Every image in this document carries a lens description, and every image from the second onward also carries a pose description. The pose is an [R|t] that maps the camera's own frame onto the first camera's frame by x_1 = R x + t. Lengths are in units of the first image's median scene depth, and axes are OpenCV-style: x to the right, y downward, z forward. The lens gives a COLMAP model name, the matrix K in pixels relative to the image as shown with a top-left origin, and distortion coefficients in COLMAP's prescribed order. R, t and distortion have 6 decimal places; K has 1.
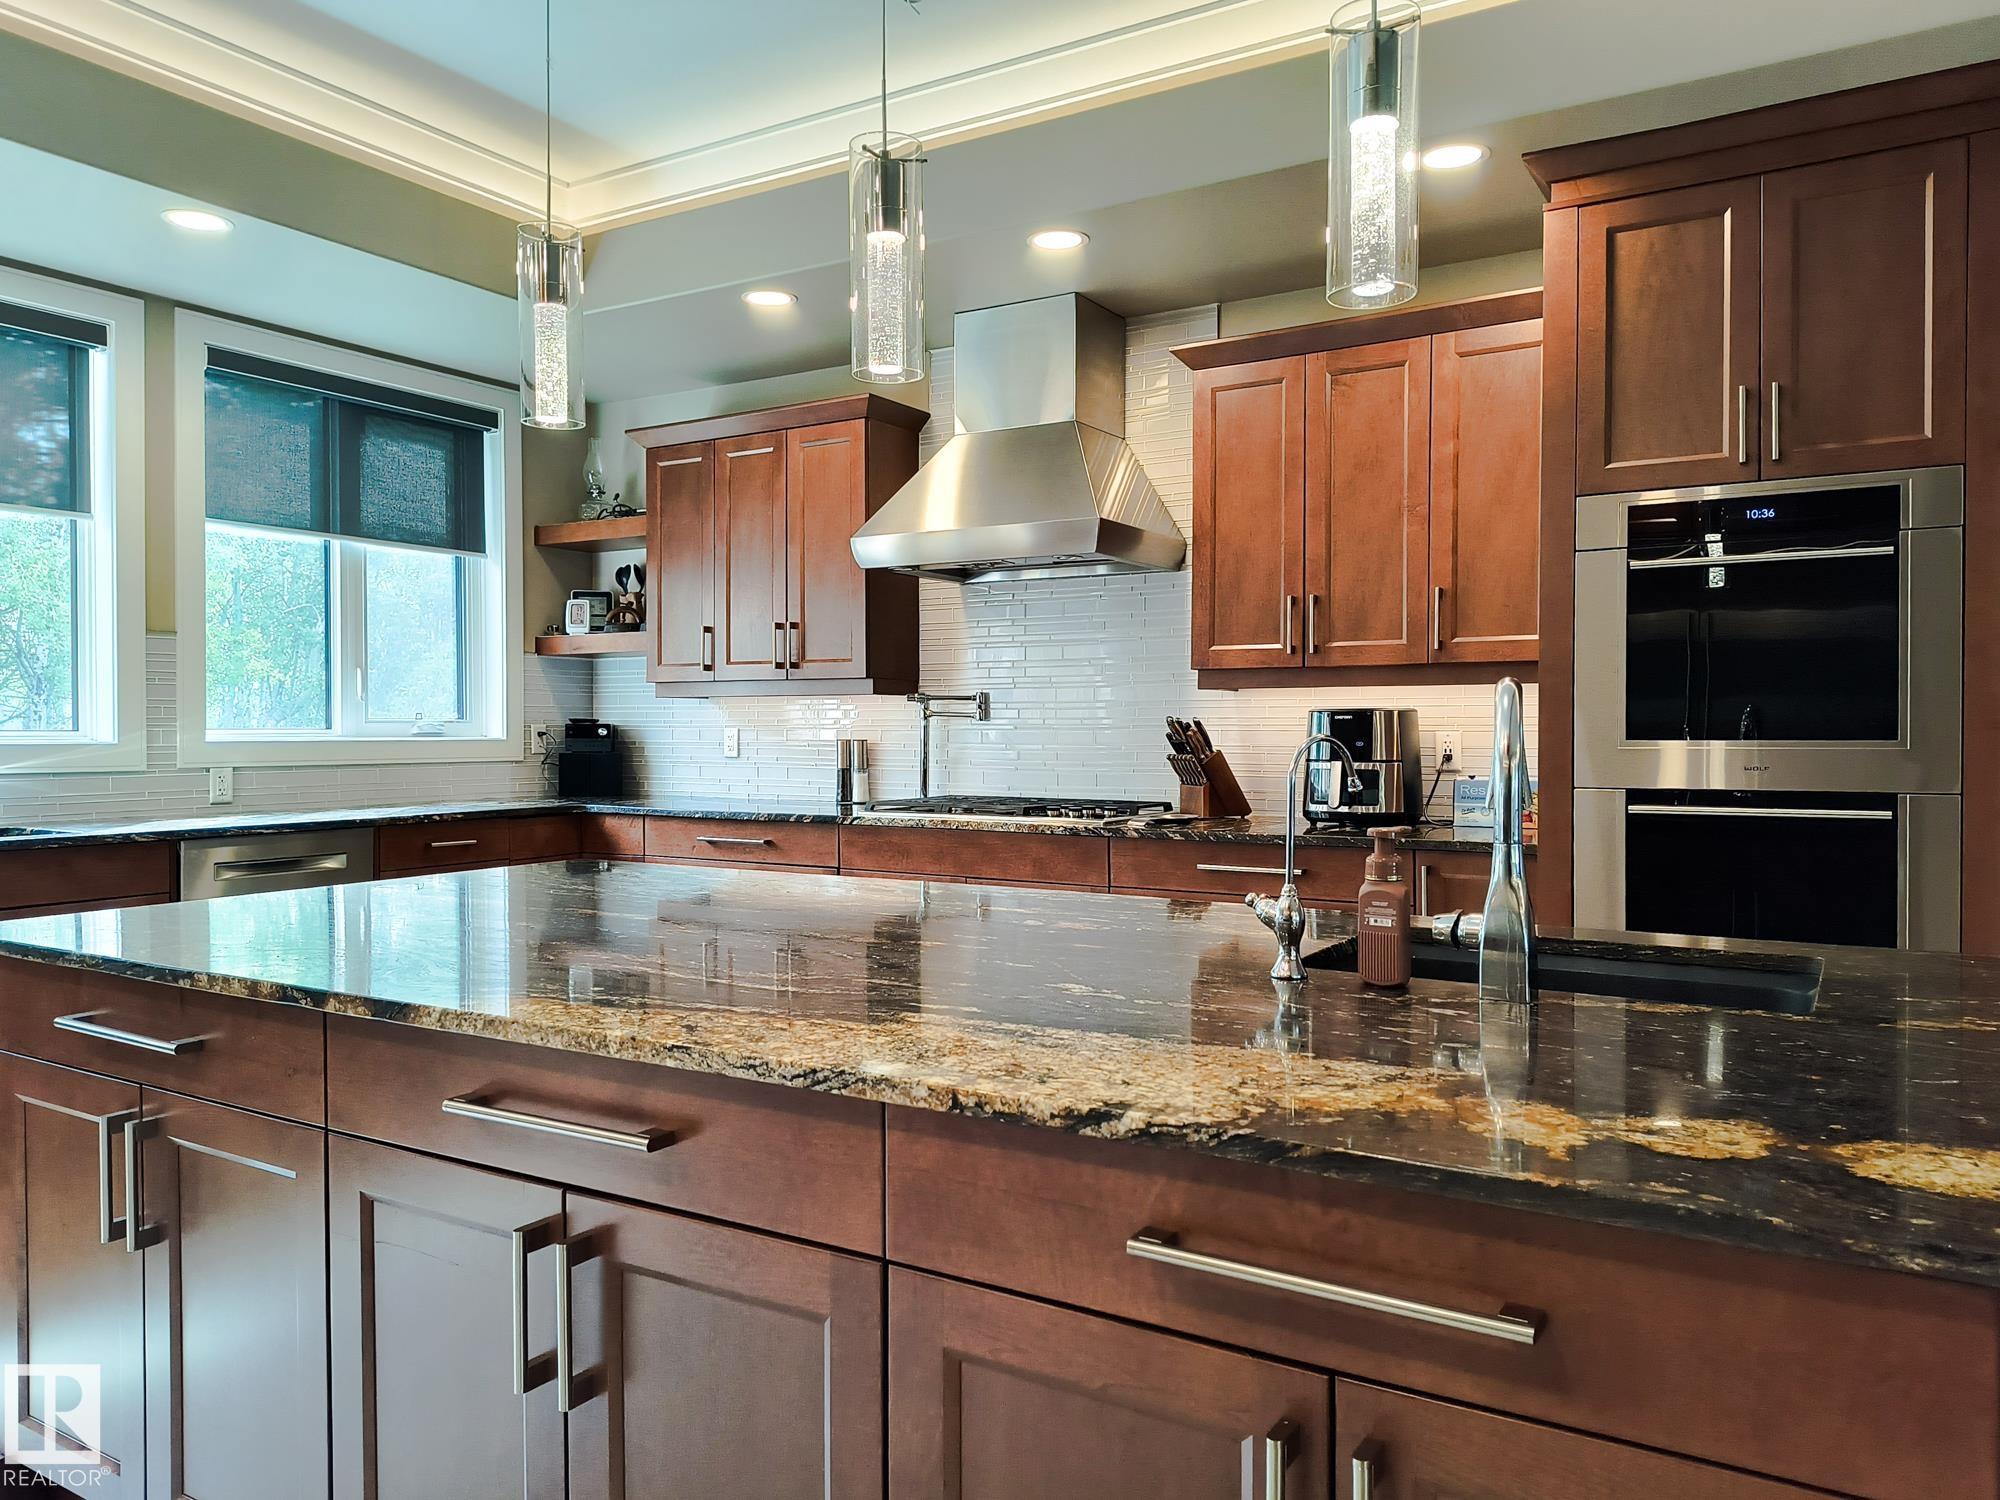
lens RADIAL K [[1373.9, 0, 1018.4], [0, 1373.9, 729.6], [0, 0, 1]] dist [0.028238, -0.023987]
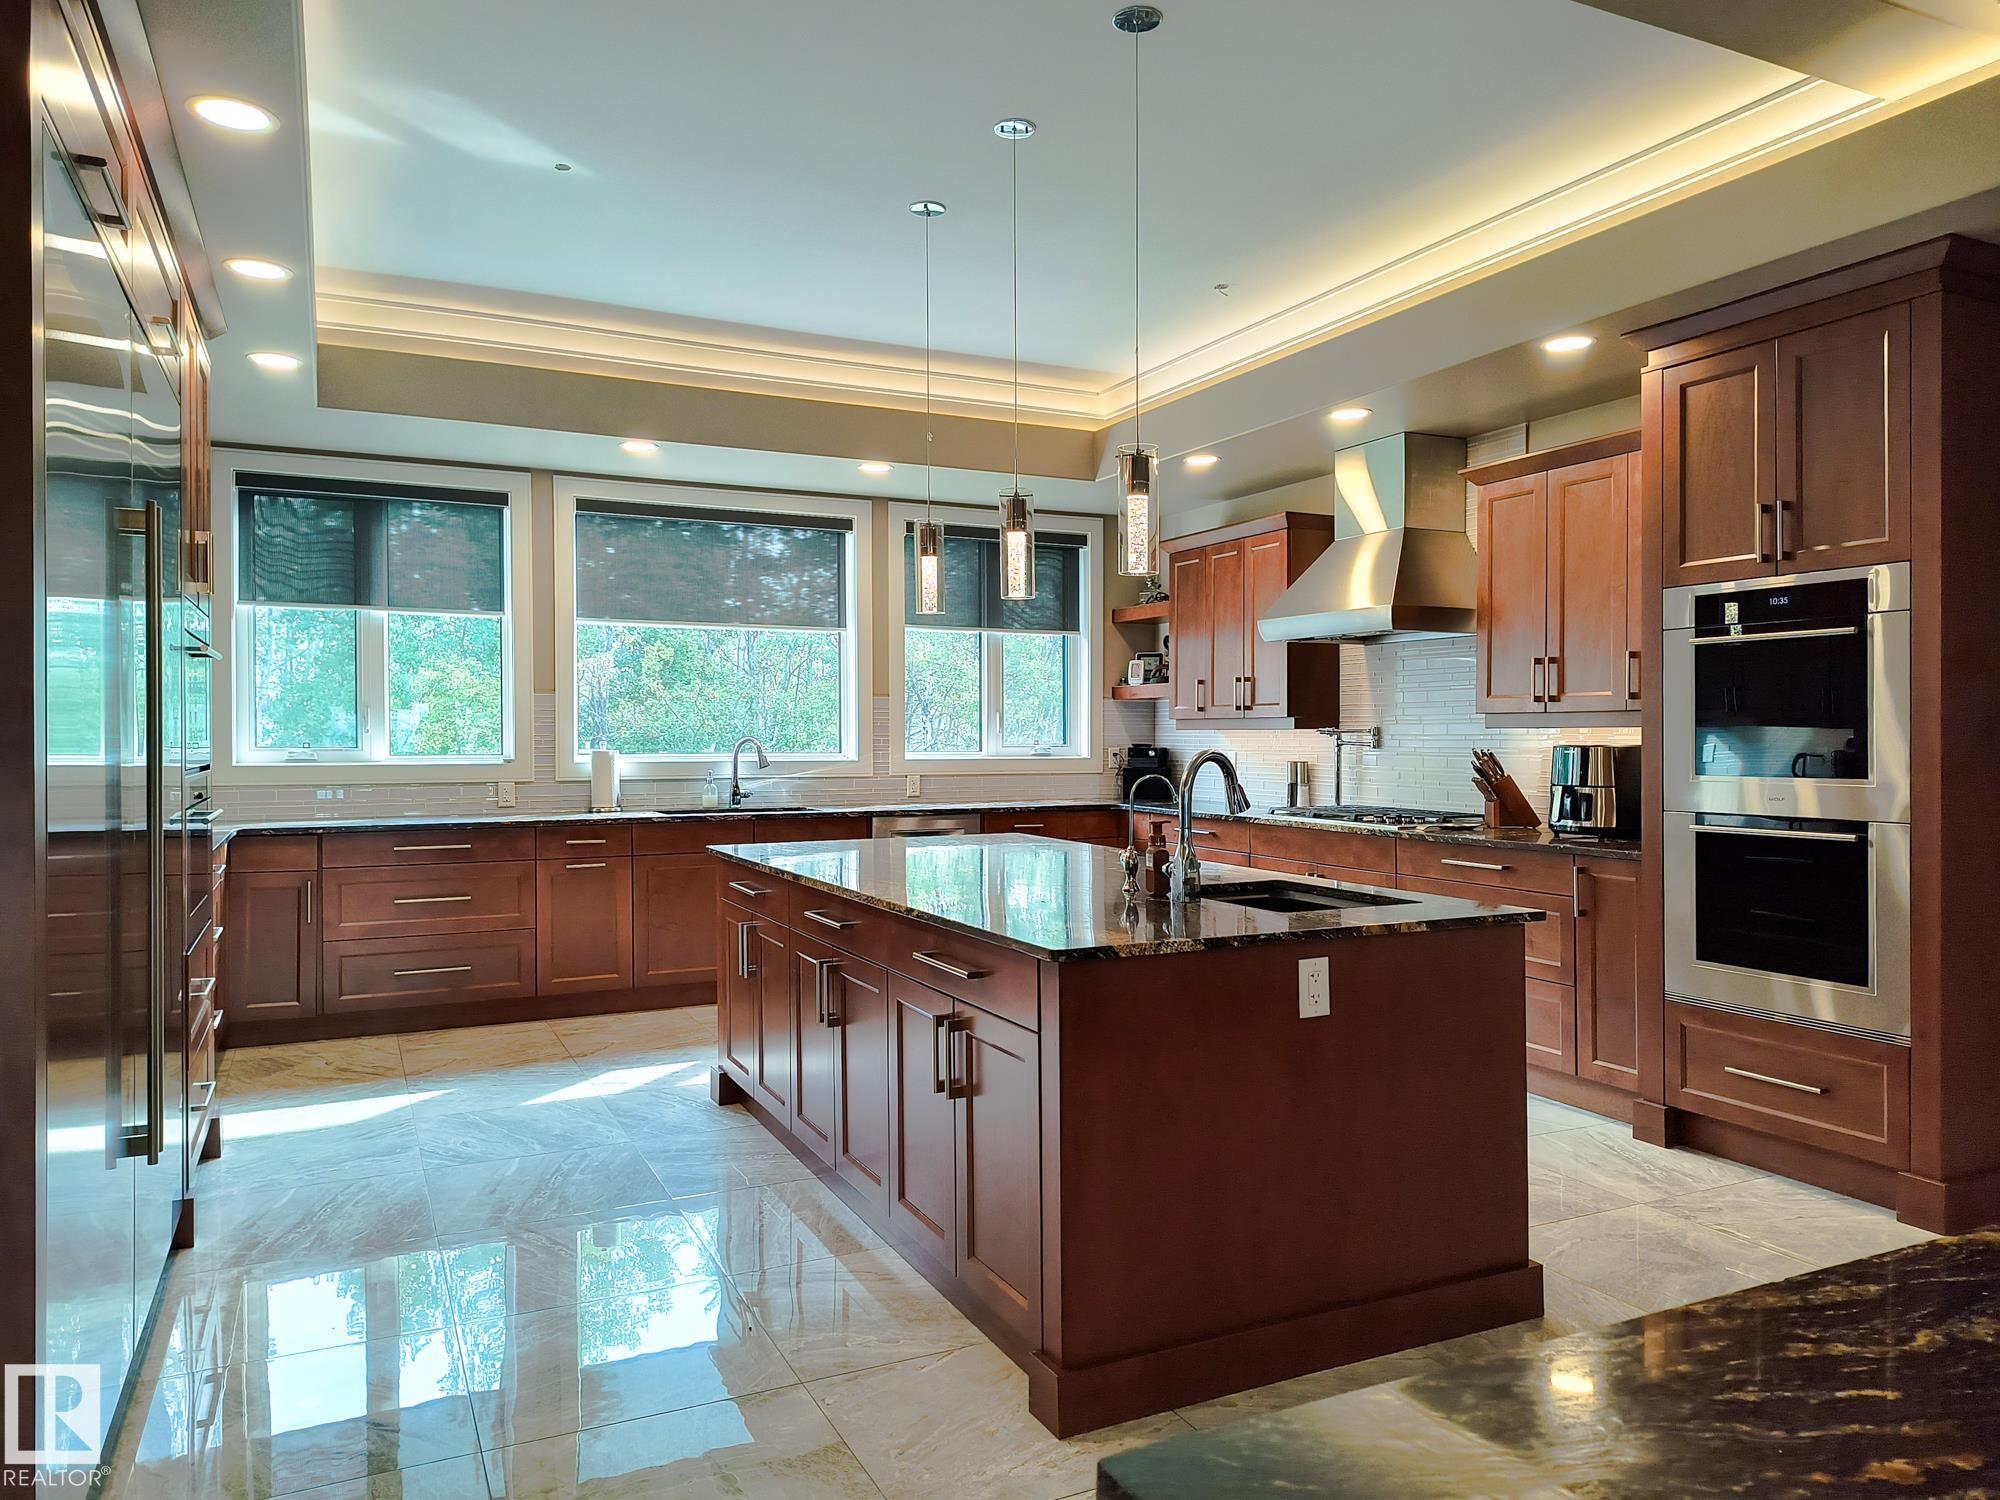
lens RADIAL K [[1373.9, 0, 1032.1], [0, 1373.9, 743.7], [0, 0, 1]] dist [0.028238, -0.023987]
pose [[0.841388, 0.003904, -0.540418, 0.404340], [-0.000370, 0.999978, 0.006648, -0.019907], [0.540432, -0.005393, 0.841371, -0.285059]]
